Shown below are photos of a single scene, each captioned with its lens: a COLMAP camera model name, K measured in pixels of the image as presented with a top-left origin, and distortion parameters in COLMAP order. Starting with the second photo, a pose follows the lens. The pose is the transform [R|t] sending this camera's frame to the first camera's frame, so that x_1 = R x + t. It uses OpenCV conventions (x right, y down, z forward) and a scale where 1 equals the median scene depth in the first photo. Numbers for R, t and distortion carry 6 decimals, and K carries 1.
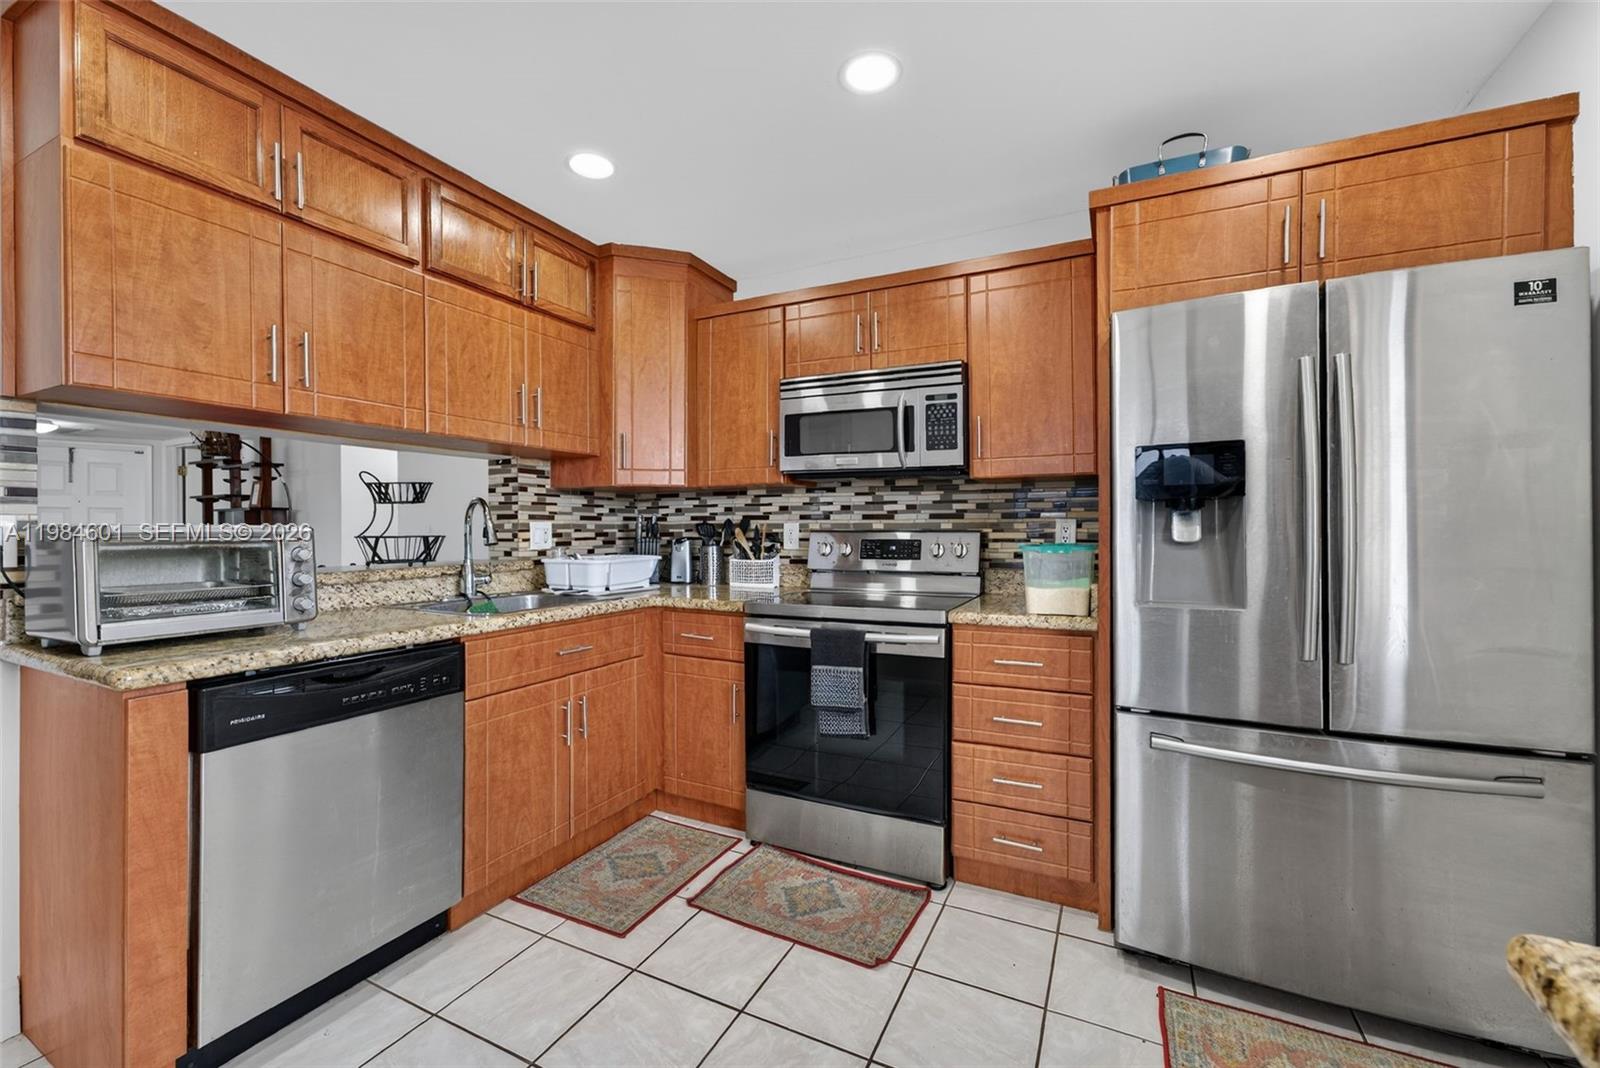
lens RADIAL K [[645.6, 0, 804.1], [0, 645.6, 529.1], [0, 0, 1]] dist [-0.000992, 0.000389]
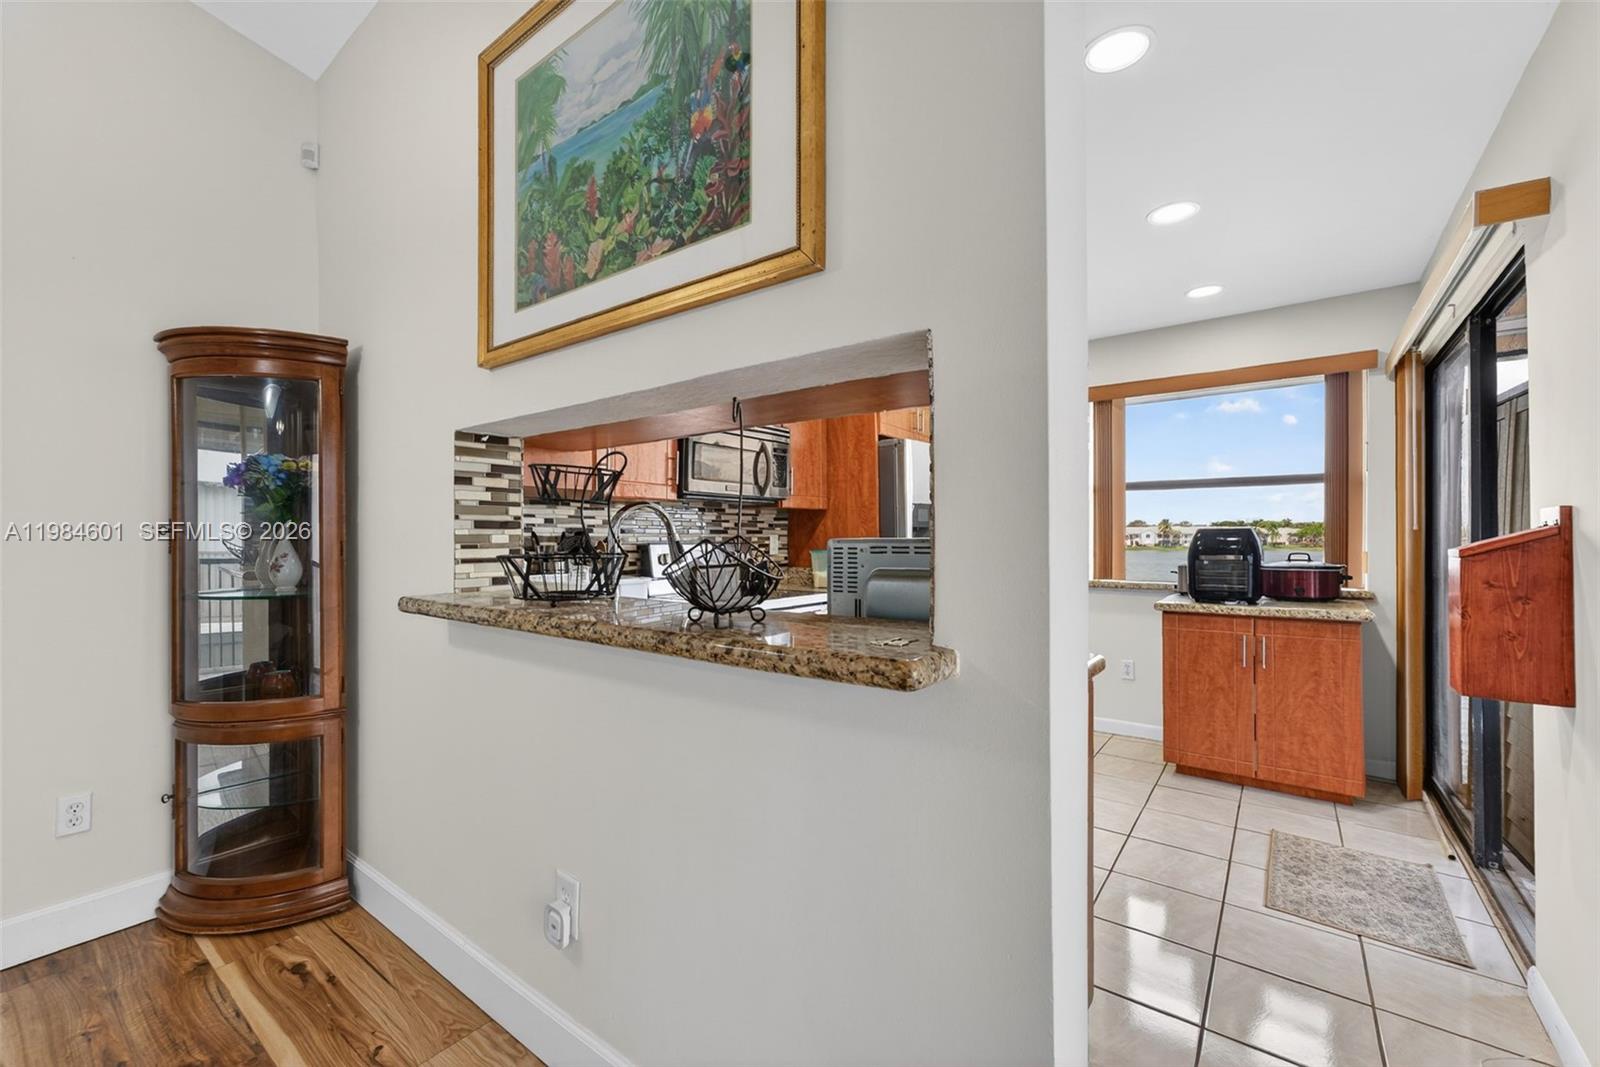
lens RADIAL K [[645.6, 0, 802.6], [0, 645.6, 543.0], [0, 0, 1]] dist [-0.000992, 0.000389]
pose [[0.189443, -0.004724, 0.981880, -1.030053], [0.007549, 0.999966, 0.003355, -0.000283], [-0.981863, 0.006776, 0.189472, 0.564372]]
